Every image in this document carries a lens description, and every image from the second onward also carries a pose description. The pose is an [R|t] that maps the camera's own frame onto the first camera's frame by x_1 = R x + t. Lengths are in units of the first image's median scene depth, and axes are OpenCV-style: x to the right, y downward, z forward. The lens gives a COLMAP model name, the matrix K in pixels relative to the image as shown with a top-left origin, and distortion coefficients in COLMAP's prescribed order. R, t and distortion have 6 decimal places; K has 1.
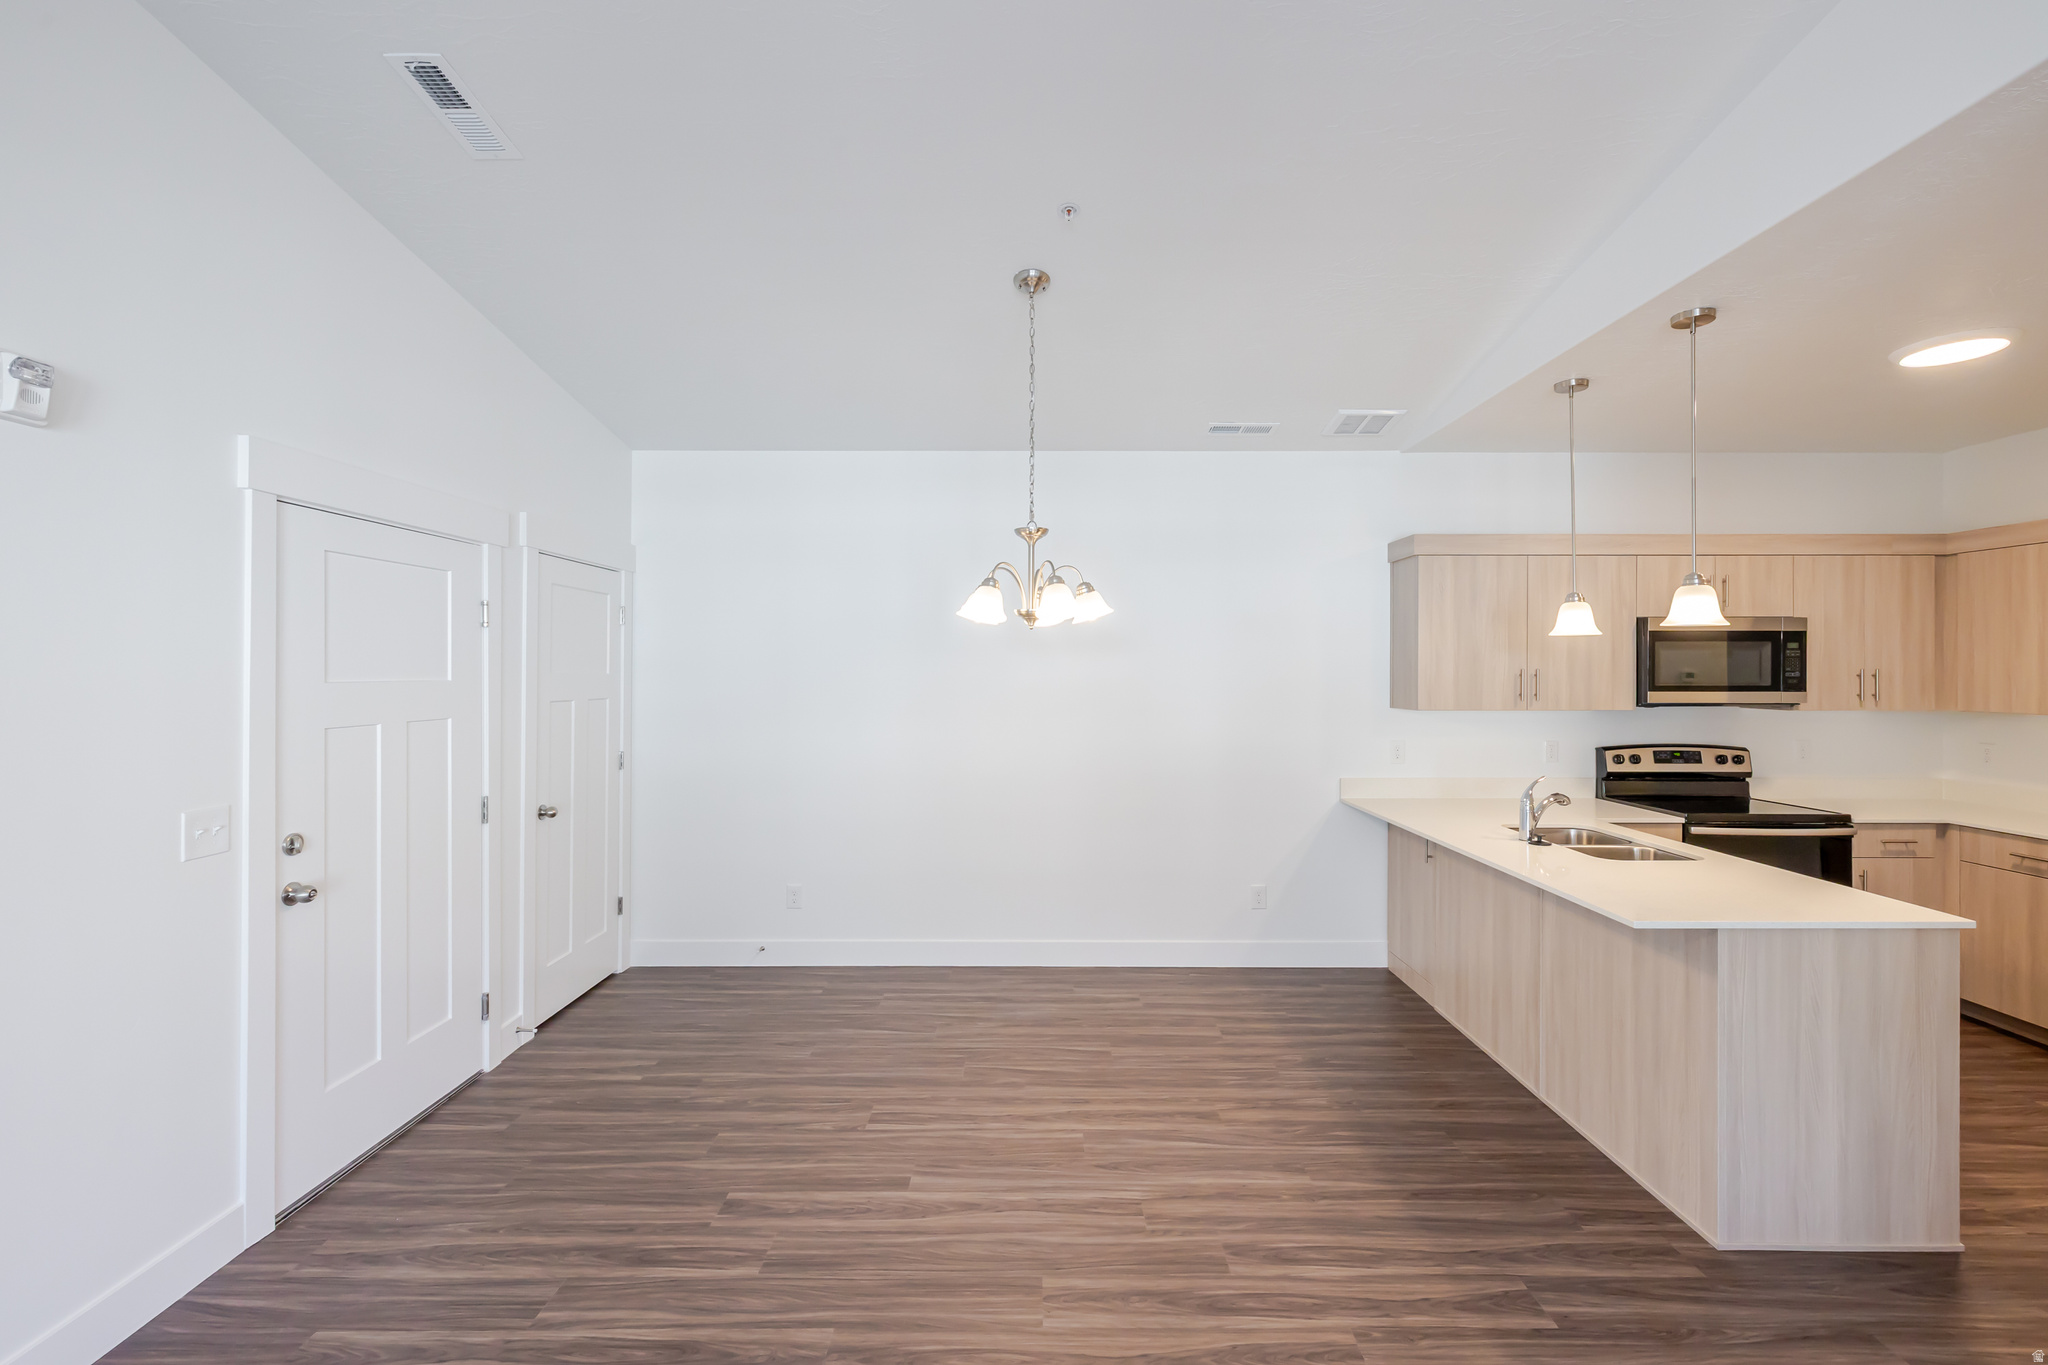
lens RADIAL K [[879.9, 0, 1028.4], [0, 879.9, 675.0], [0, 0, 1]] dist [0.000347, -0.000075]
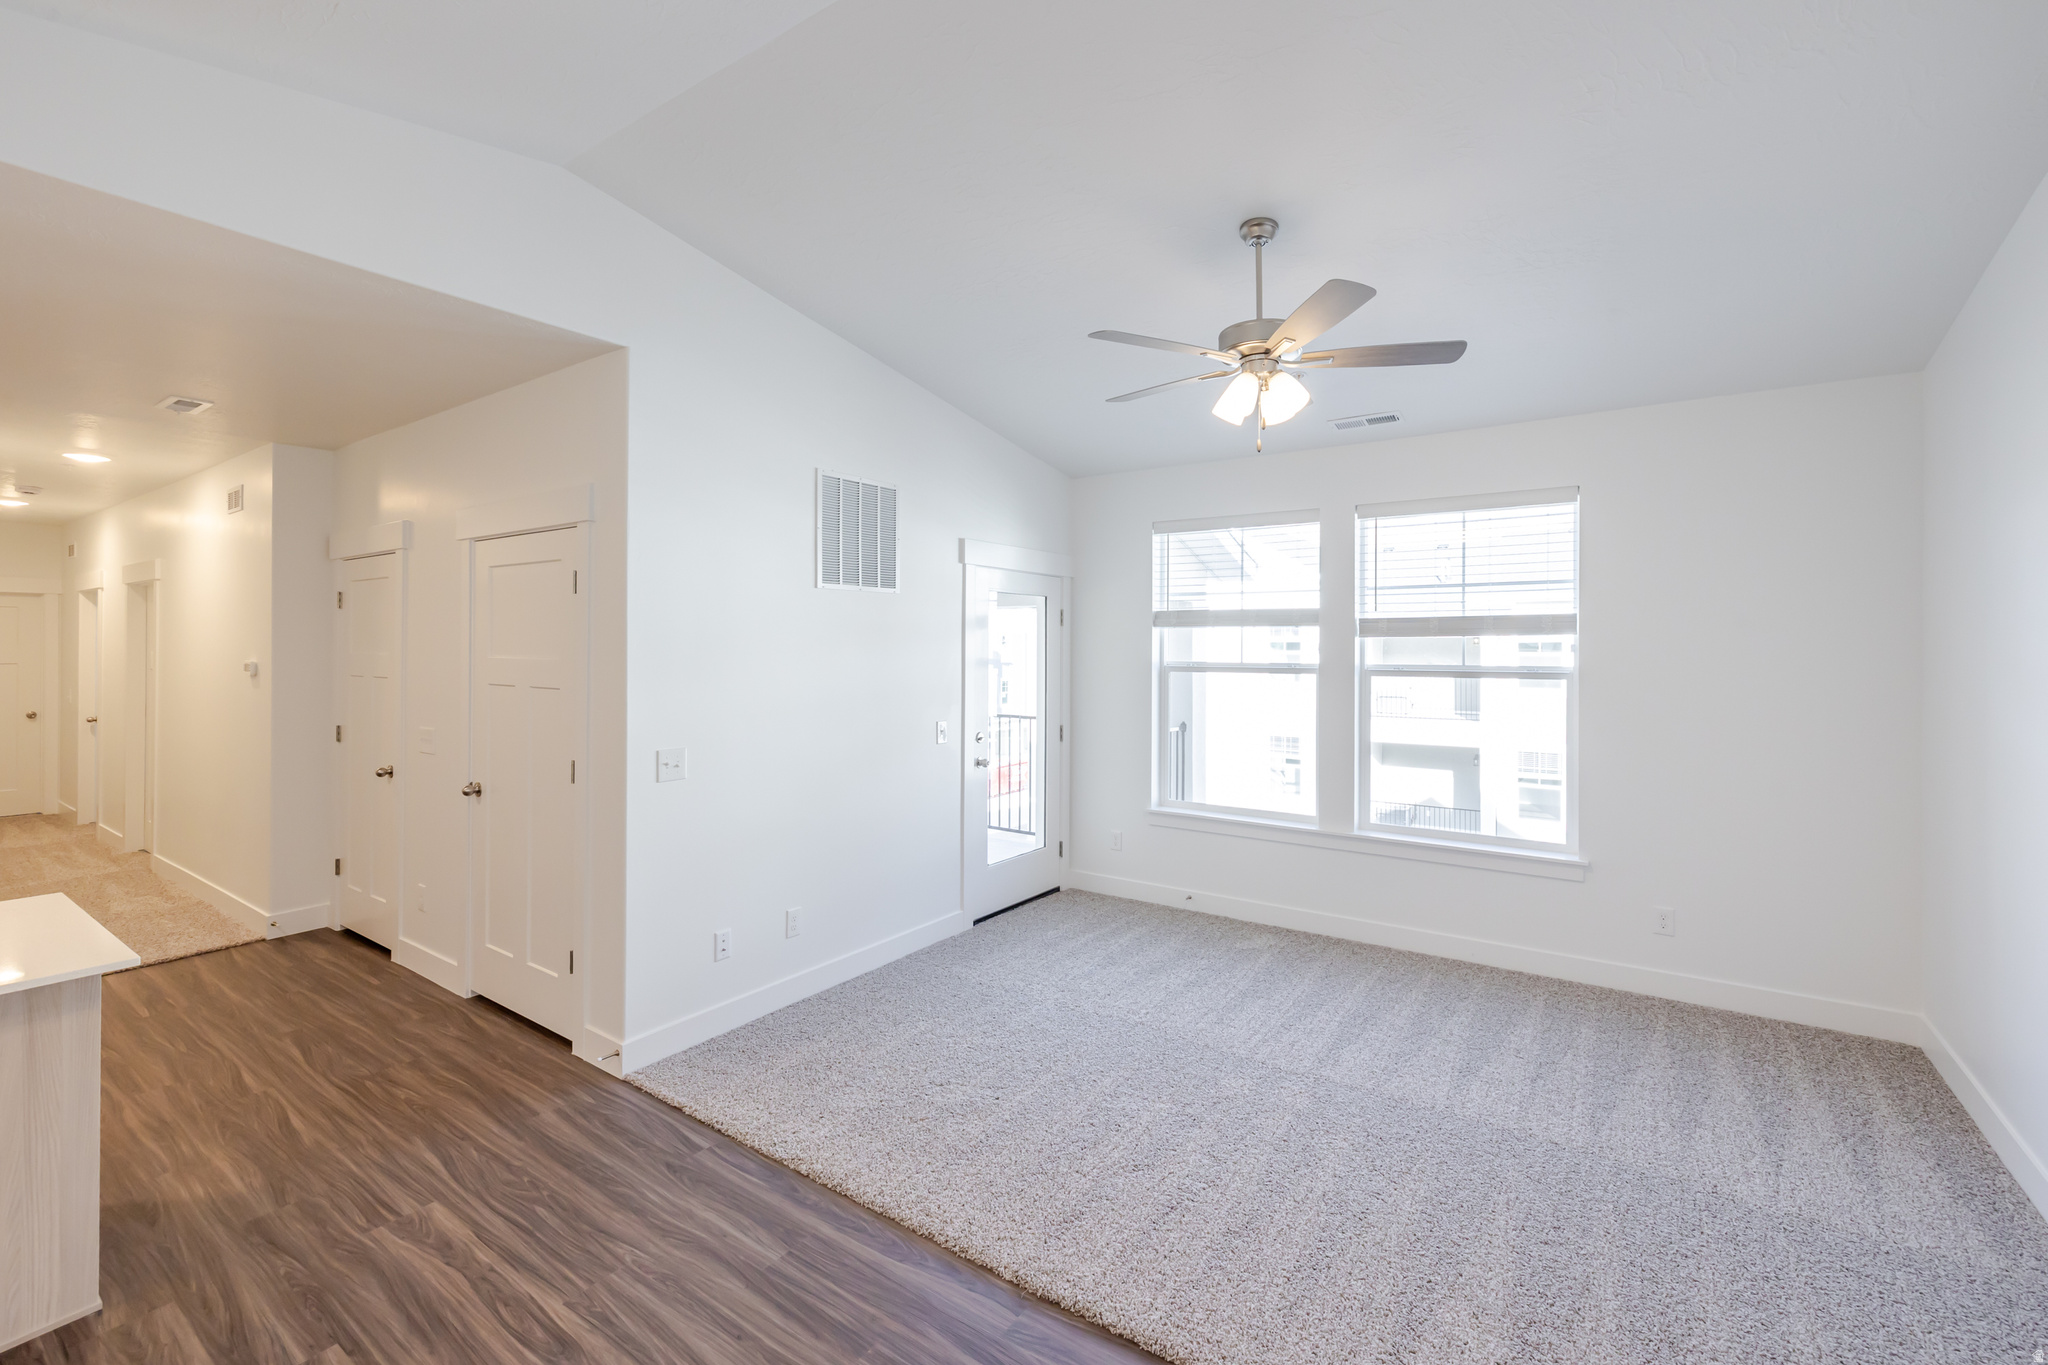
lens RADIAL K [[874.2, 0, 1028.2], [0, 874.2, 635.4], [0, 0, 1]] dist [0.000234, 0.000020]
pose [[-0.822132, 0.006152, 0.569263, -0.285417], [0.001755, 0.999964, -0.008272, -0.012449], [-0.569294, -0.005801, -0.822114, 0.687238]]
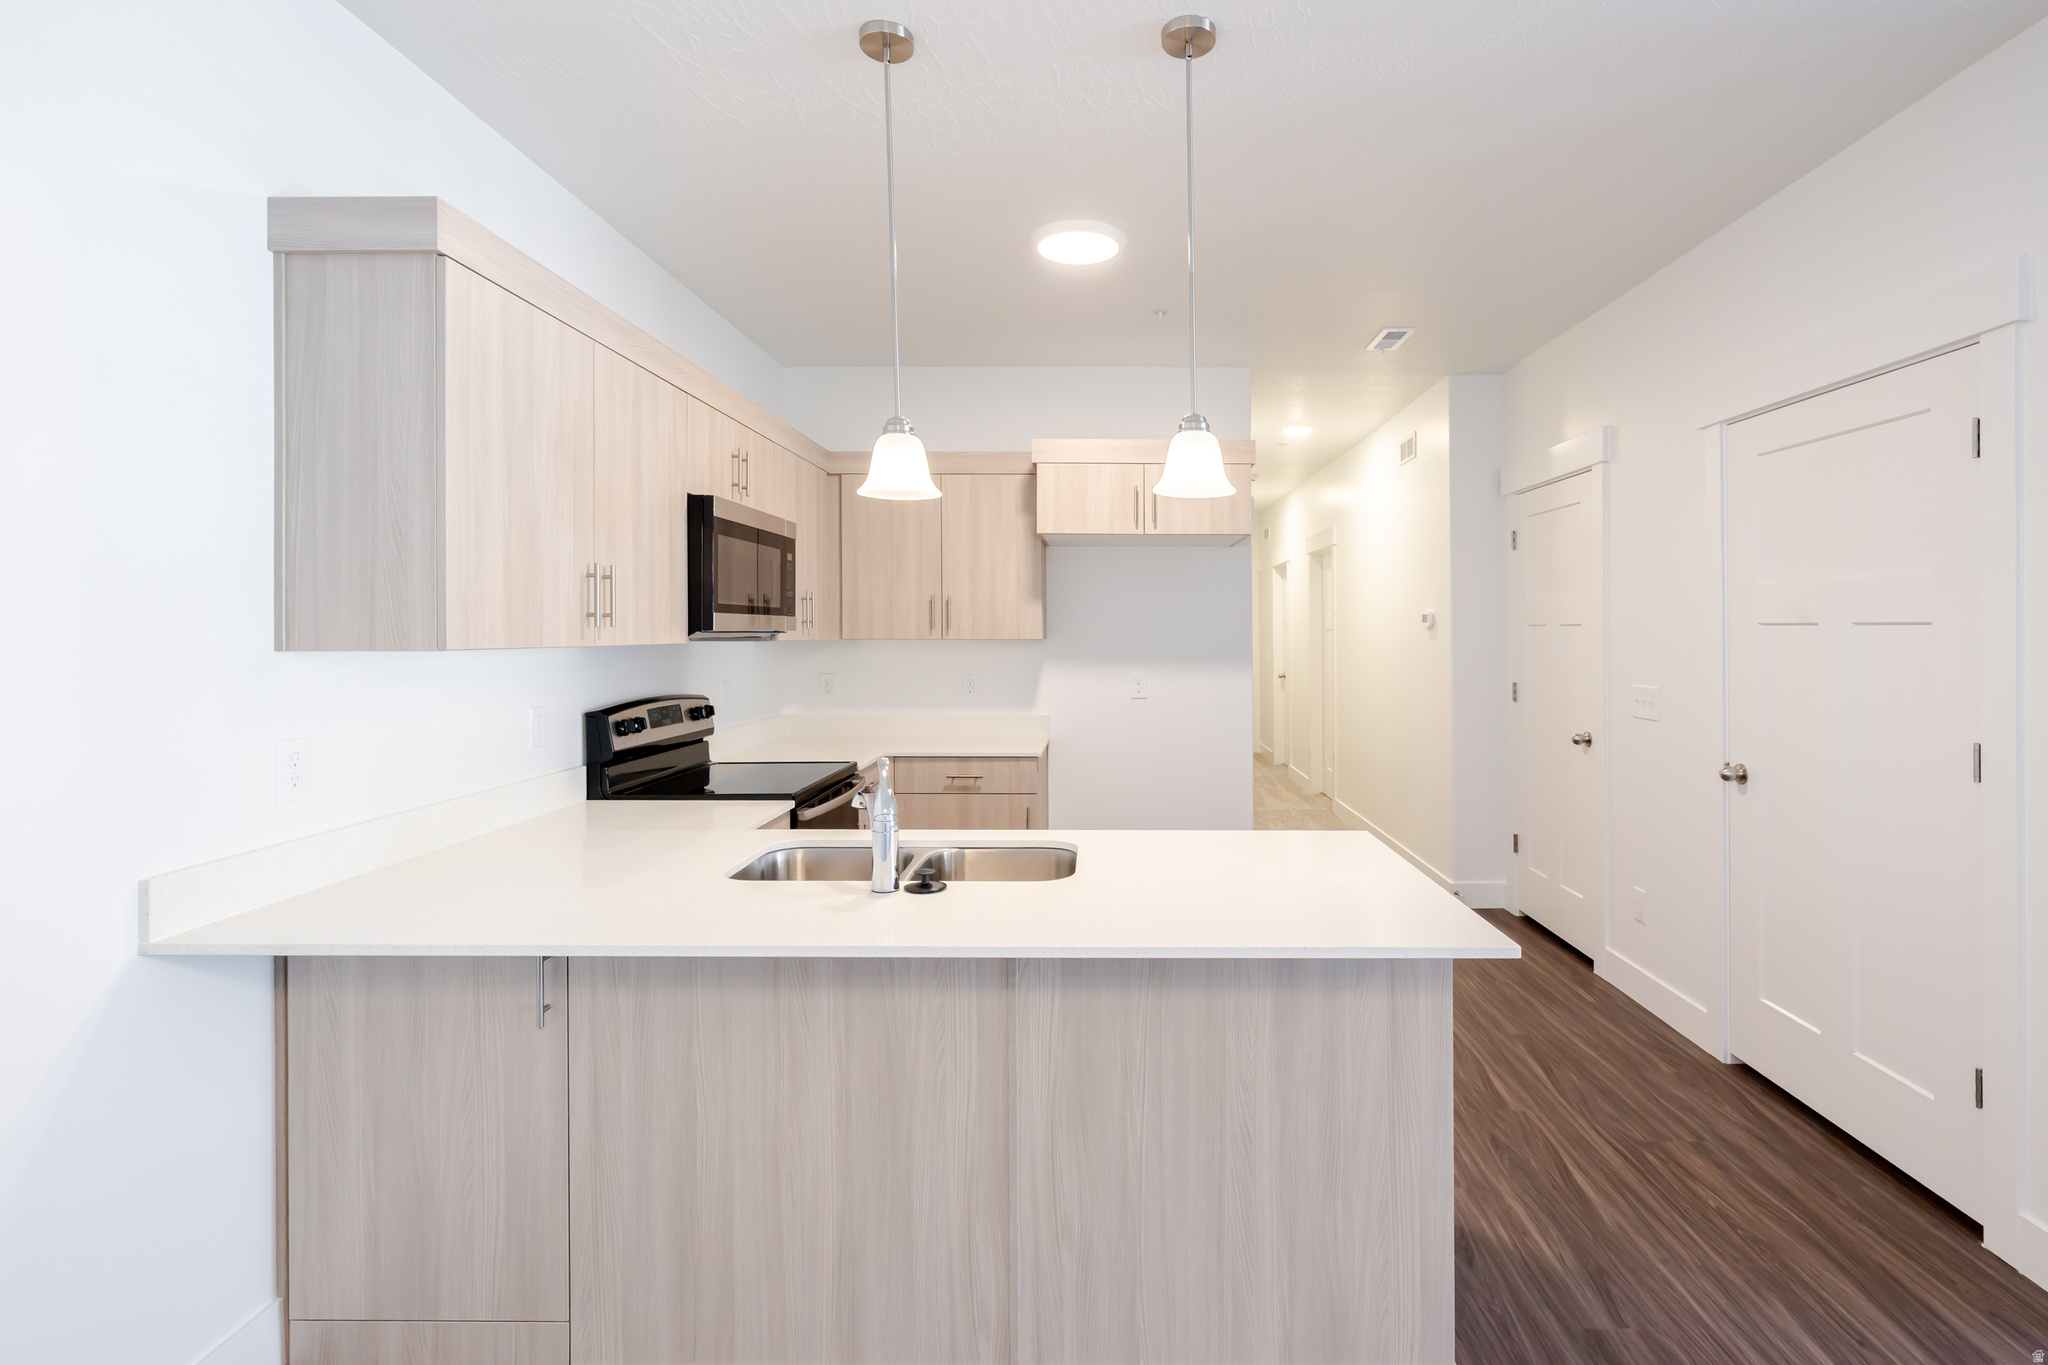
lens RADIAL K [[963.1, 0, 1107.1], [0, 963.1, 630.3], [0, 0, 1]] dist [-0.002108, 0.000408]
pose [[-0.002151, 0.000793, 0.999997, 0.013405], [0.005295, 0.999986, -0.000781, 0.034098], [-0.999984, 0.005293, -0.002155, 0.732416]]
